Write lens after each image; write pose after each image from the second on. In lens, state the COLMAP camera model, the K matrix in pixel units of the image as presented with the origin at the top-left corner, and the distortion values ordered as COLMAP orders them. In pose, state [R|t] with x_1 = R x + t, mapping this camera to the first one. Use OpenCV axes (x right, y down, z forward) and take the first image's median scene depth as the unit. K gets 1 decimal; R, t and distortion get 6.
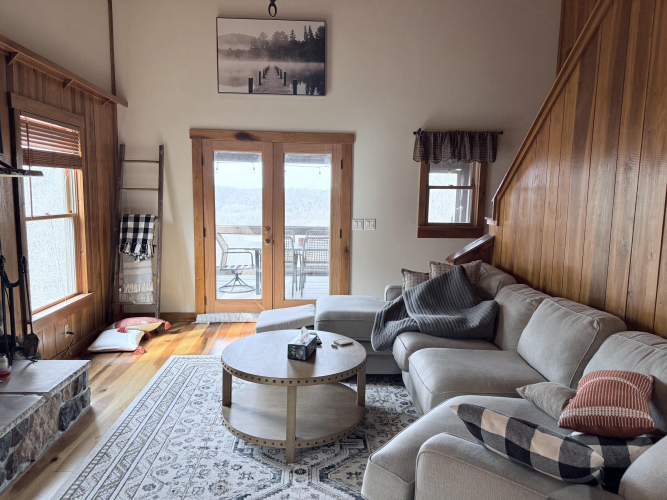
lens RADIAL K [[468.5, 0, 333.2], [0, 468.5, 254.0], [0, 0, 1]] dist [0.081233, -0.100756]
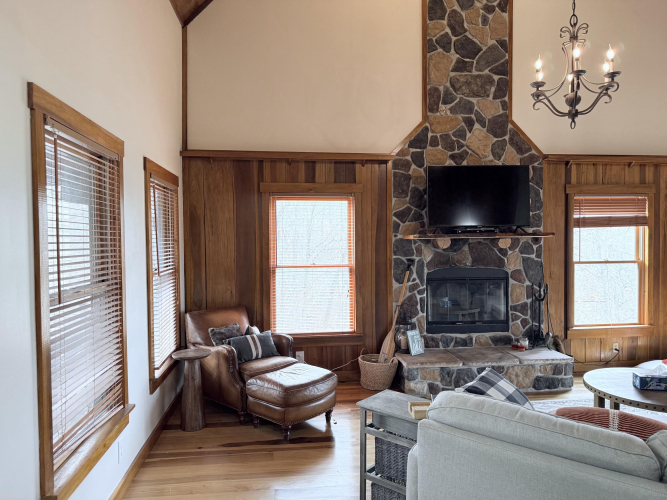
lens RADIAL K [[468.5, 0, 331.2], [0, 468.5, 251.9], [0, 0, 1]] dist [0.081233, -0.100756]
pose [[0.061287, 0.004688, -0.998109, 0.592669], [-0.112974, 0.993595, -0.002270, -0.010222], [0.991706, 0.112900, 0.061424, 0.083421]]
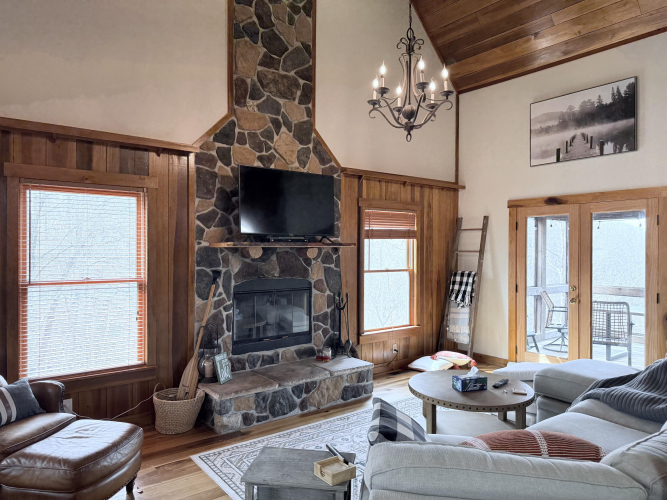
lens RADIAL K [[468.5, 0, 334.5], [0, 468.5, 251.3], [0, 0, 1]] dist [0.081233, -0.100756]
pose [[0.570401, -0.010660, -0.821297, 0.434261], [-0.094985, 0.992351, -0.078849, -0.003739], [0.815856, 0.122986, 0.565026, -0.003366]]
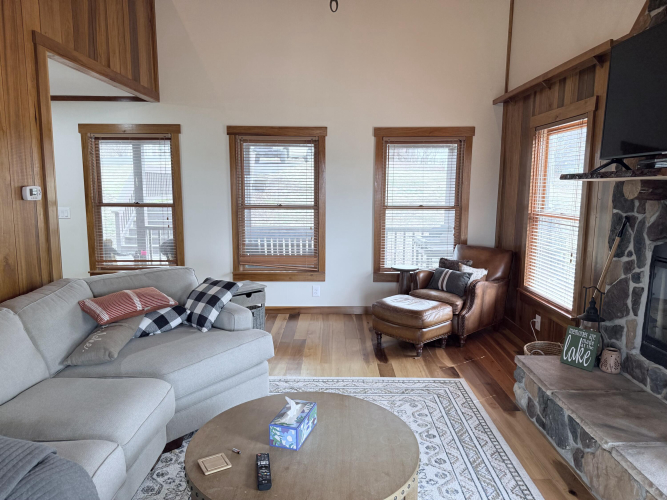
lens RADIAL K [[468.5, 0, 333.6], [0, 468.5, 253.9], [0, 0, 1]] dist [0.081233, -0.100756]
pose [[-0.998165, -0.034302, 0.049899, -0.085849], [-0.019917, 0.964204, 0.264412, -0.122460], [-0.057182, 0.262933, -0.963118, 0.930478]]
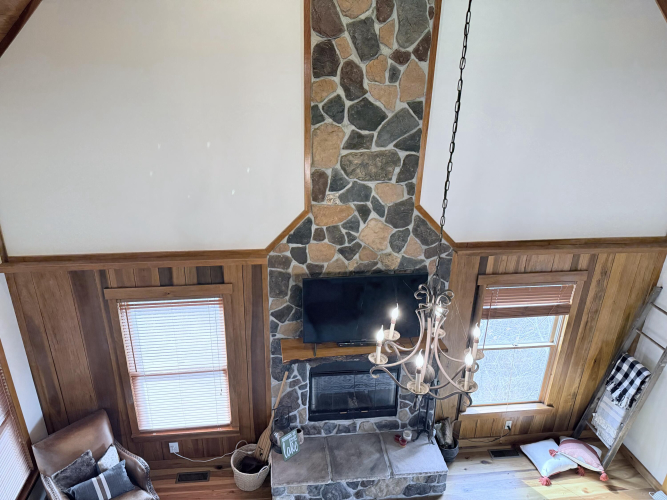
lens RADIAL K [[468.5, 0, 316.4], [0, 468.5, 254.8], [0, 0, 1]] dist [0.081233, -0.100756]
pose [[0.045631, 0.372681, -0.926837, 0.360575], [-0.131619, 0.921958, 0.364239, -0.548600], [0.990250, 0.105369, 0.091122, 0.265656]]
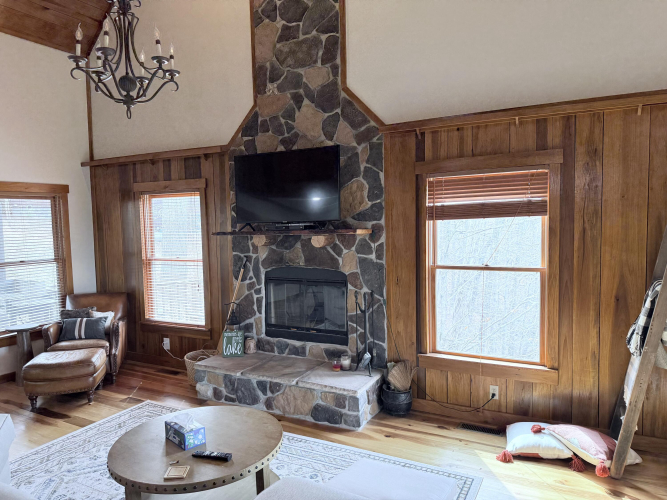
lens RADIAL K [[468.5, 0, 330.5], [0, 468.5, 253.2], [0, 0, 1]] dist [0.081233, -0.100756]
pose [[-0.524231, 0.050365, -0.850085, 0.309332], [-0.093045, 0.988885, 0.115967, -0.150983], [0.846478, 0.139890, -0.513718, 0.965860]]
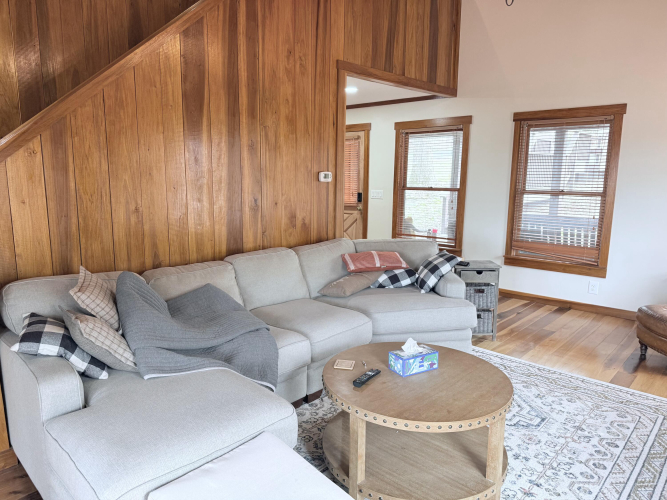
lens RADIAL K [[468.5, 0, 329.2], [0, 468.5, 257.0], [0, 0, 1]] dist [0.081233, -0.100756]
pose [[-0.694045, -0.153549, 0.703367, -0.303501], [0.066420, 0.959167, 0.274932, -0.124391], [-0.716861, 0.237532, -0.655506, 0.947752]]
